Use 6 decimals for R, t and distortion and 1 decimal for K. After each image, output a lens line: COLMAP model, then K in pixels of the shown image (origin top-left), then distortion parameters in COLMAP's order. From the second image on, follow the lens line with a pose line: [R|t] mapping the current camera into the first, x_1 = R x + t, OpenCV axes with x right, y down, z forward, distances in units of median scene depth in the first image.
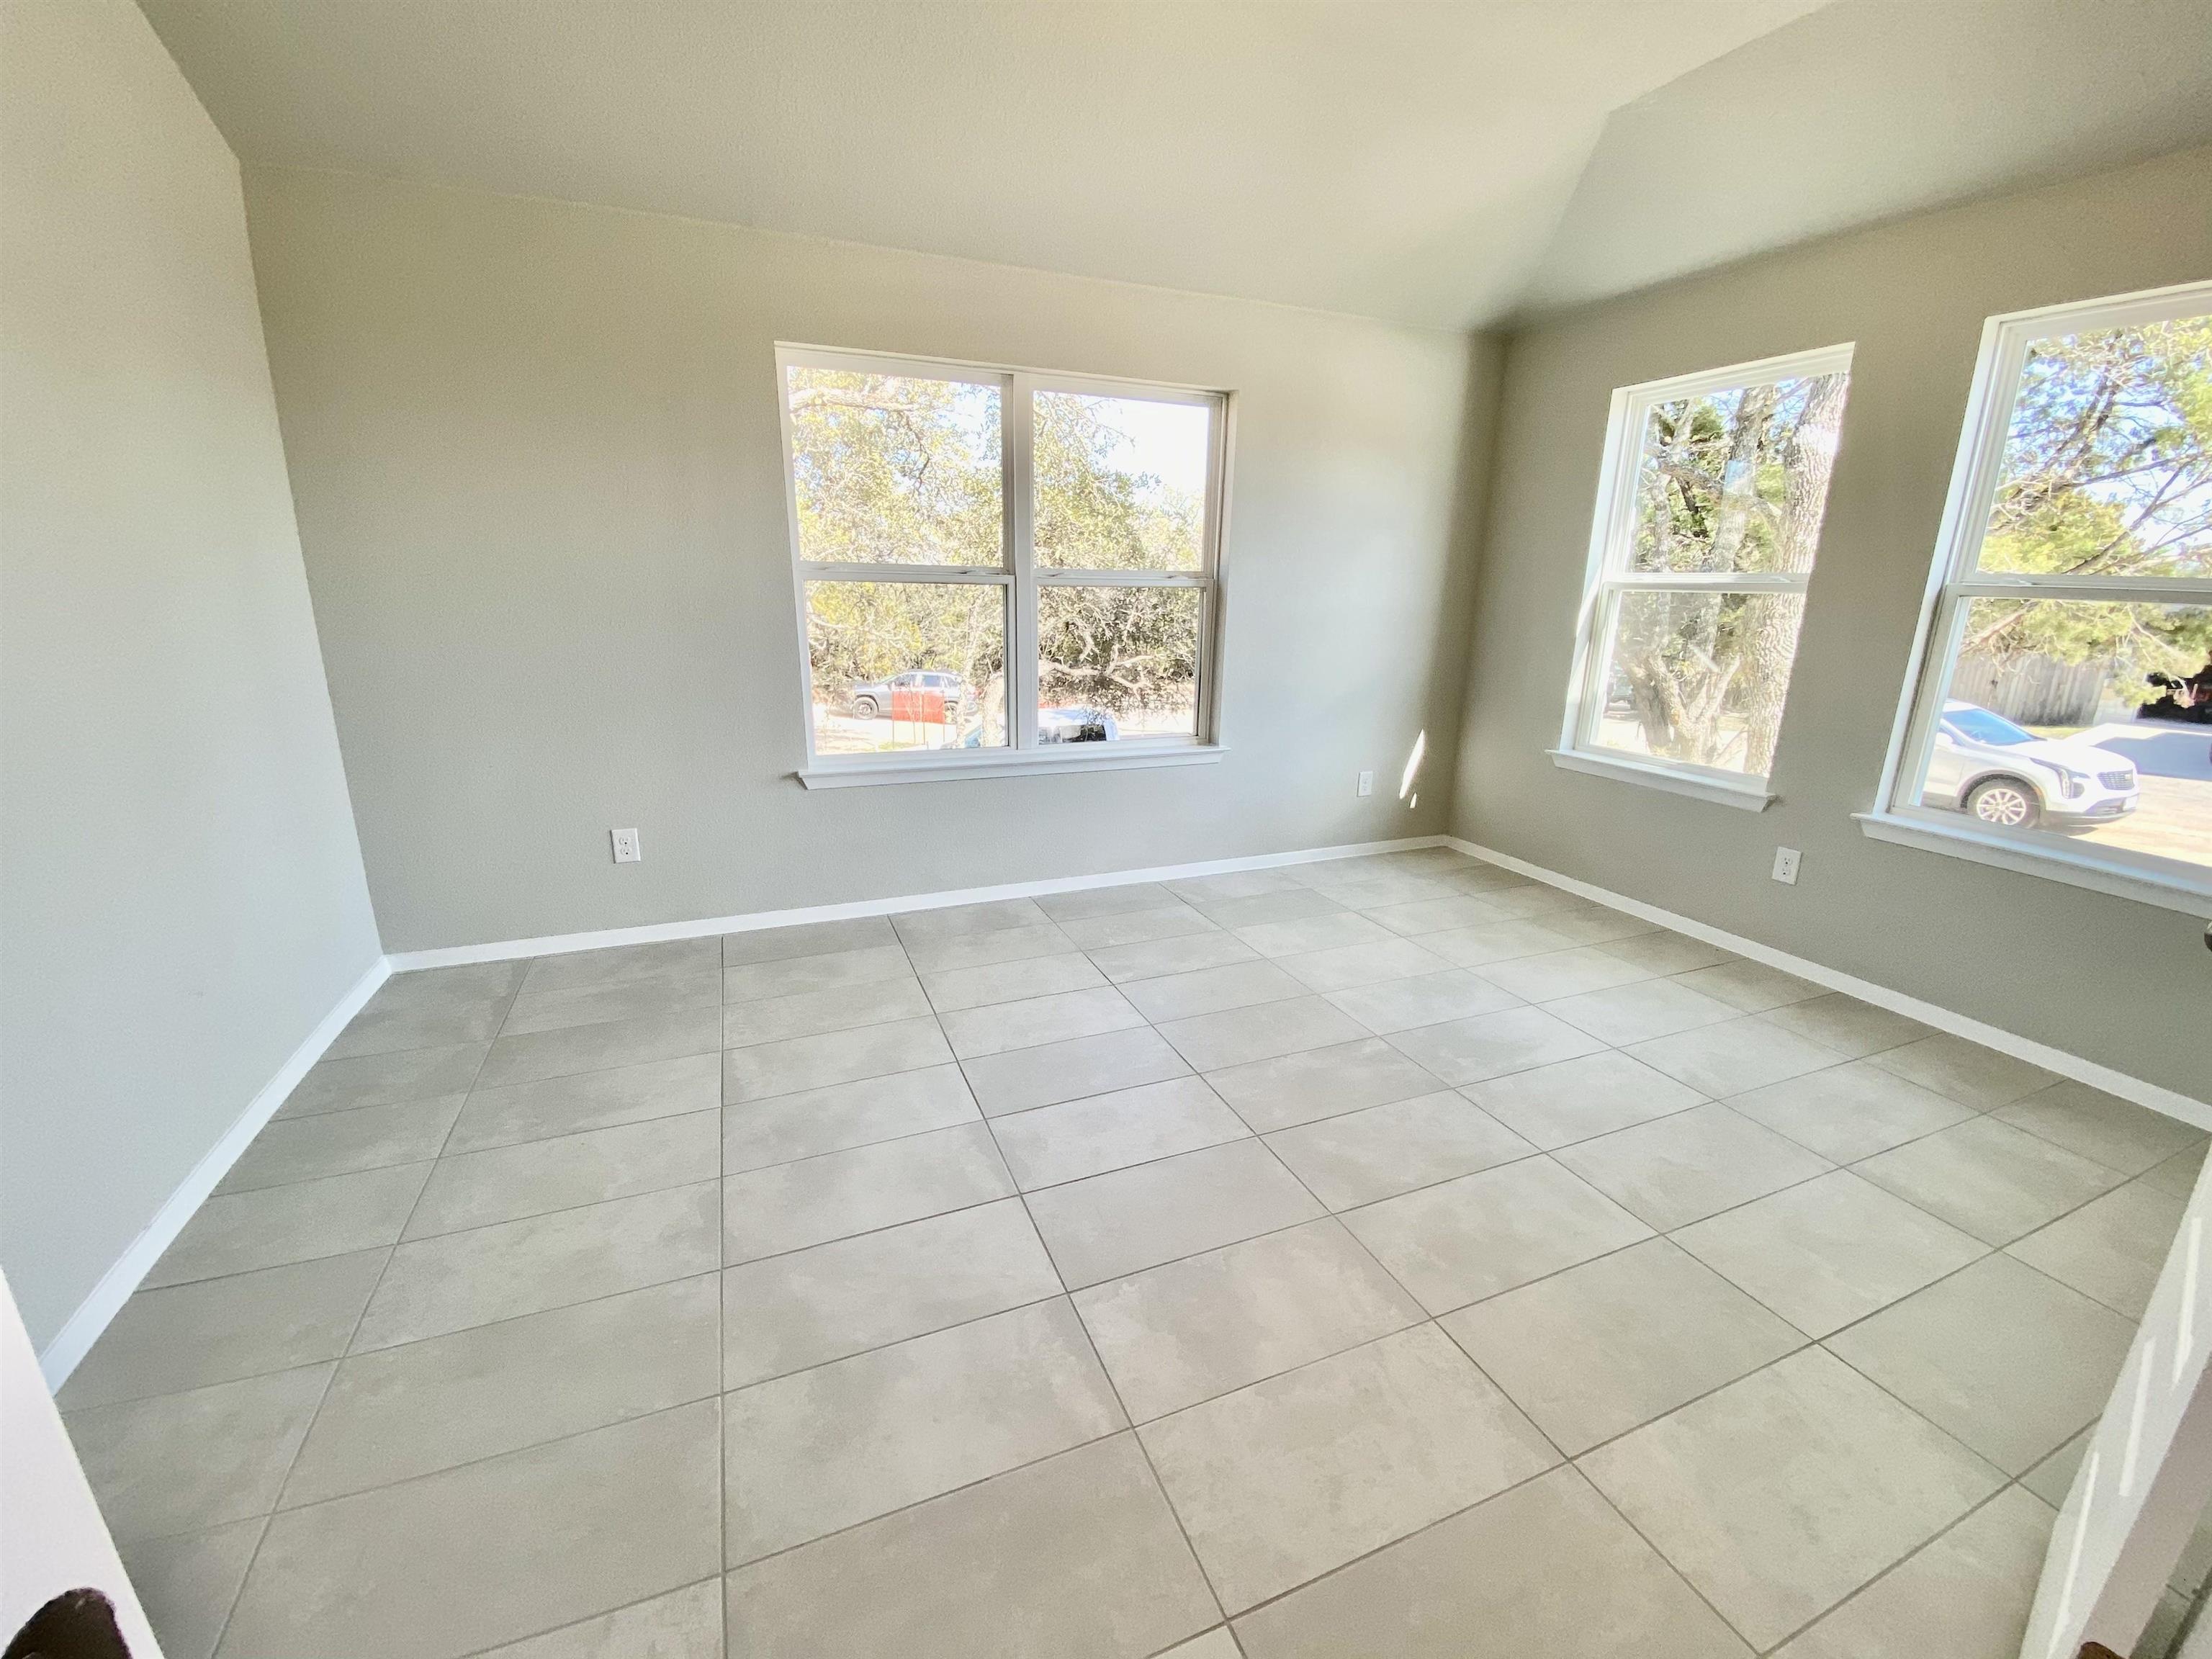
lens RADIAL K [[900.5, 0, 1108.6], [0, 900.5, 817.6], [0, 0, 1]] dist [0.012460, -0.015787]
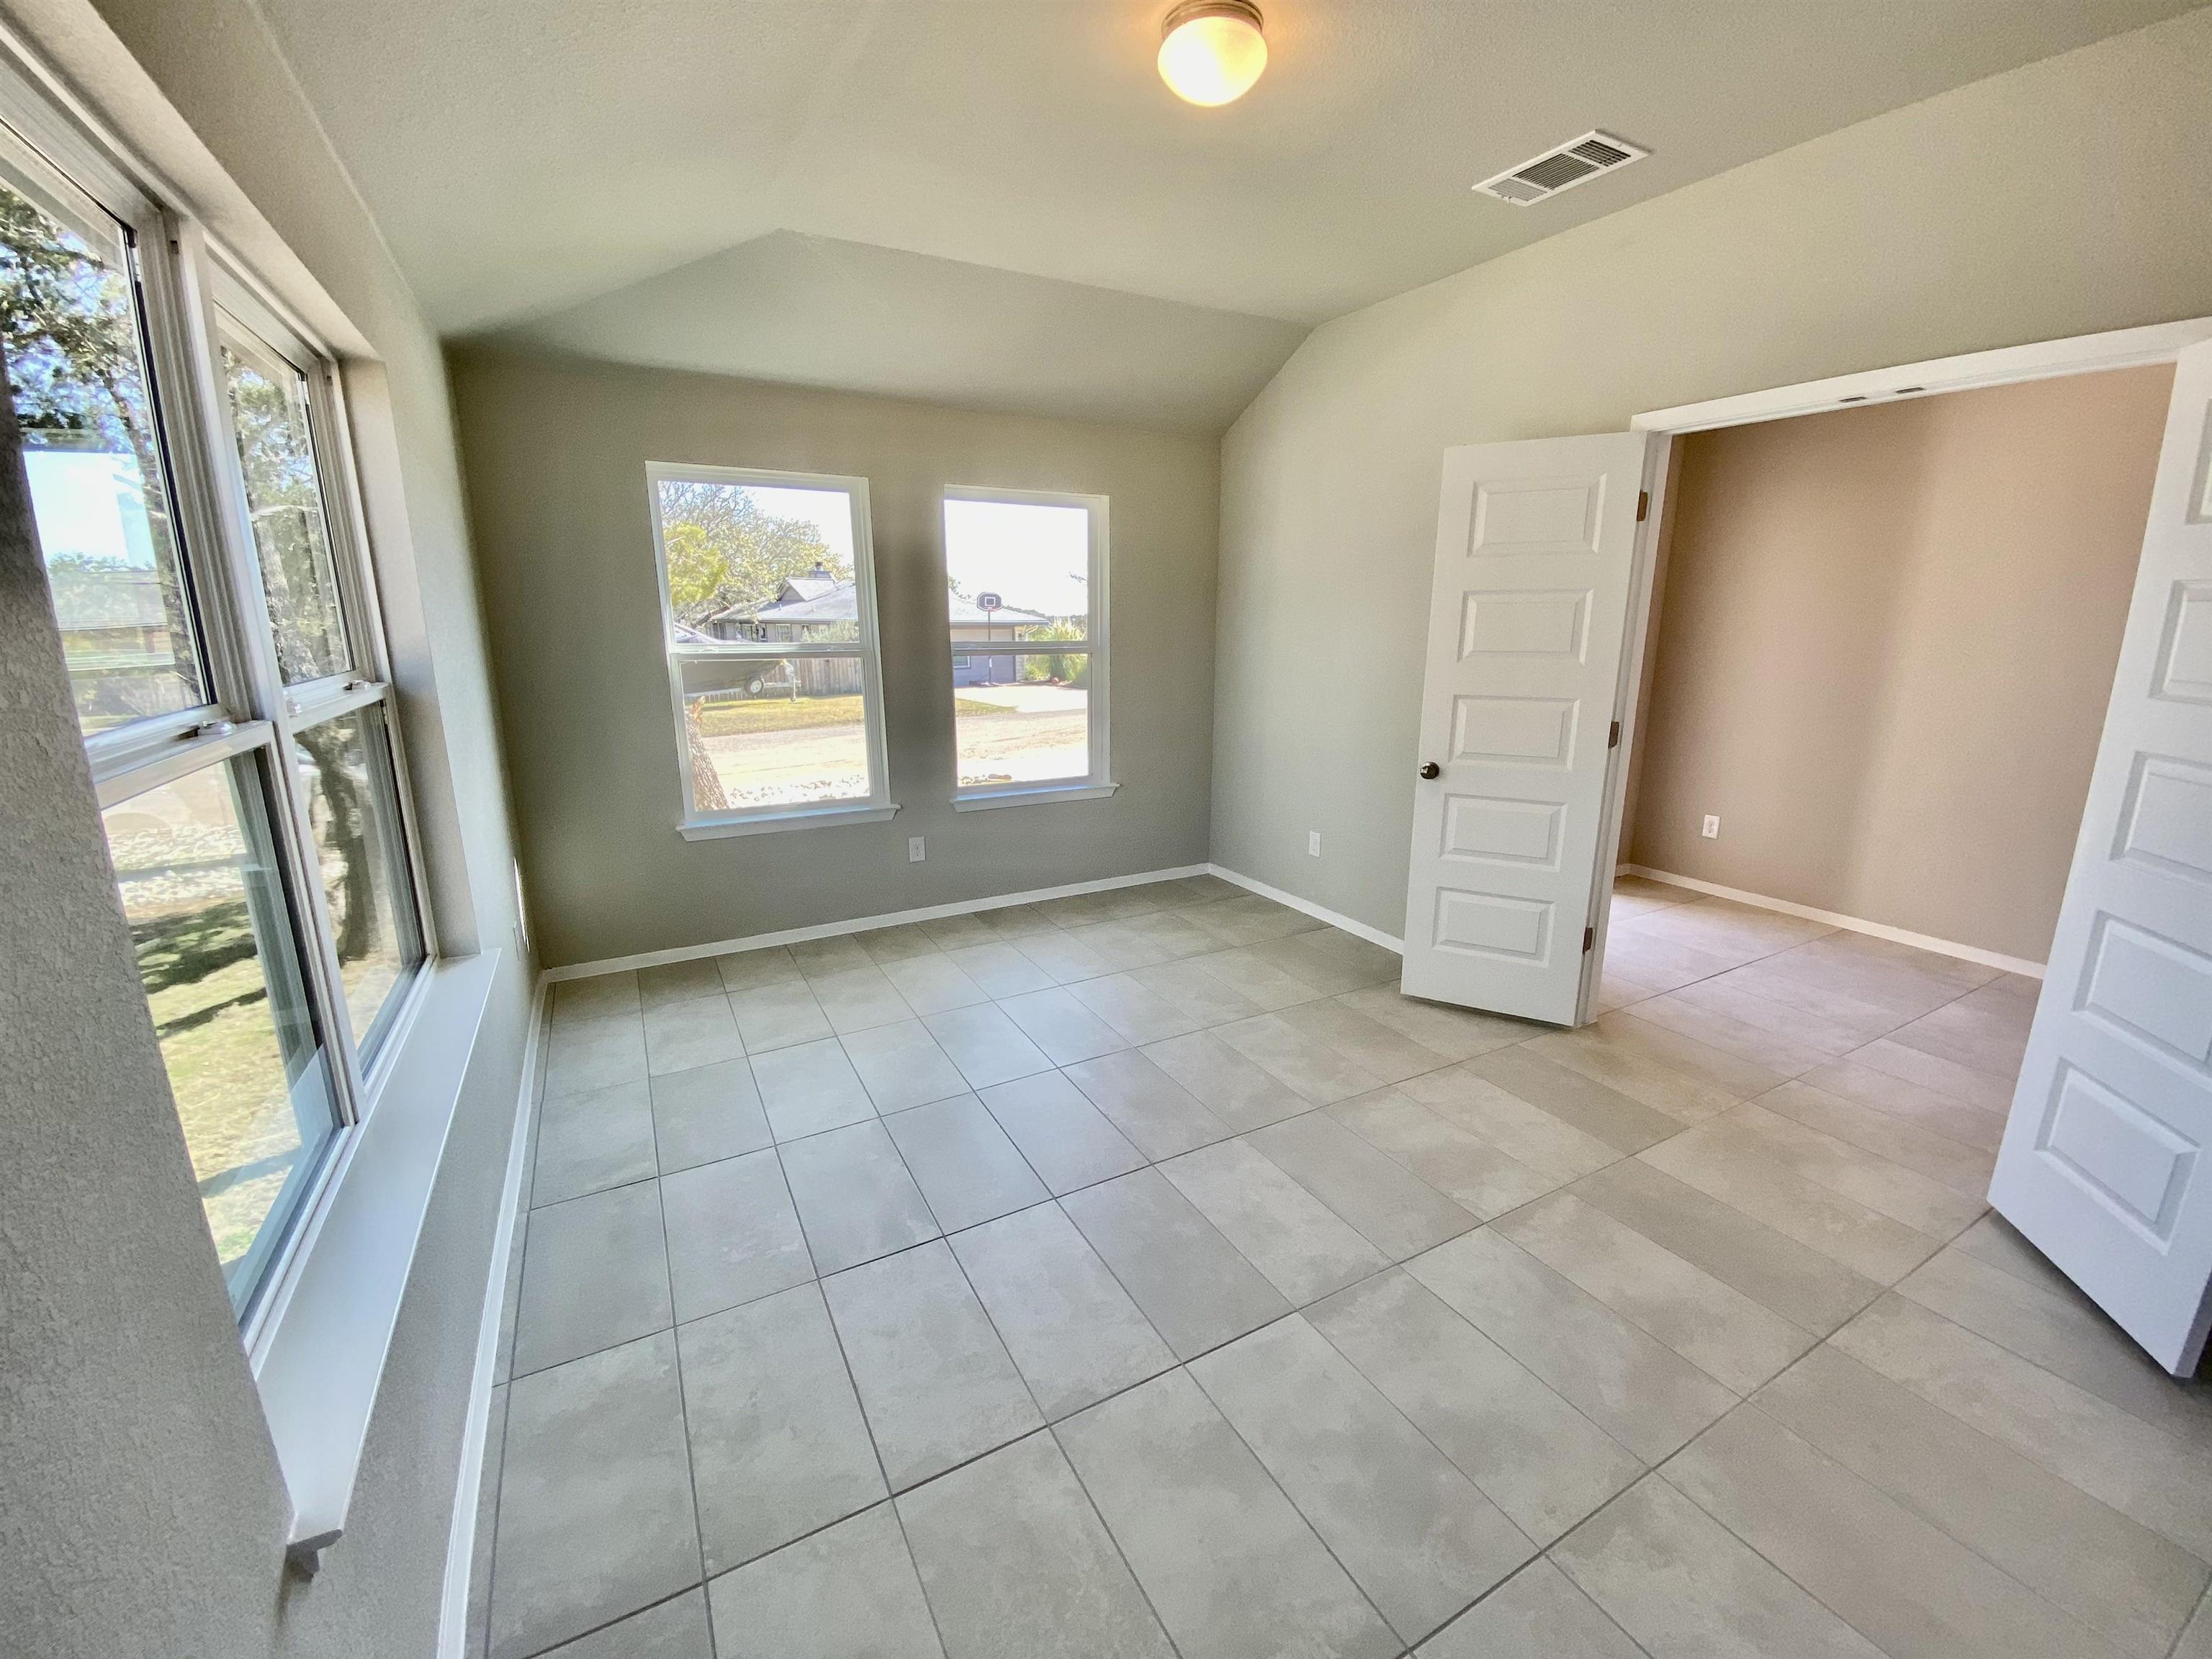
lens RADIAL K [[900.5, 0, 1061.0], [0, 900.5, 815.3], [0, 0, 1]] dist [0.012460, -0.015787]
pose [[-0.080612, -0.233371, 0.969041, -0.797423], [0.259658, 0.933720, 0.246465, -0.366656], [-0.962330, 0.271488, -0.014673, 1.012771]]
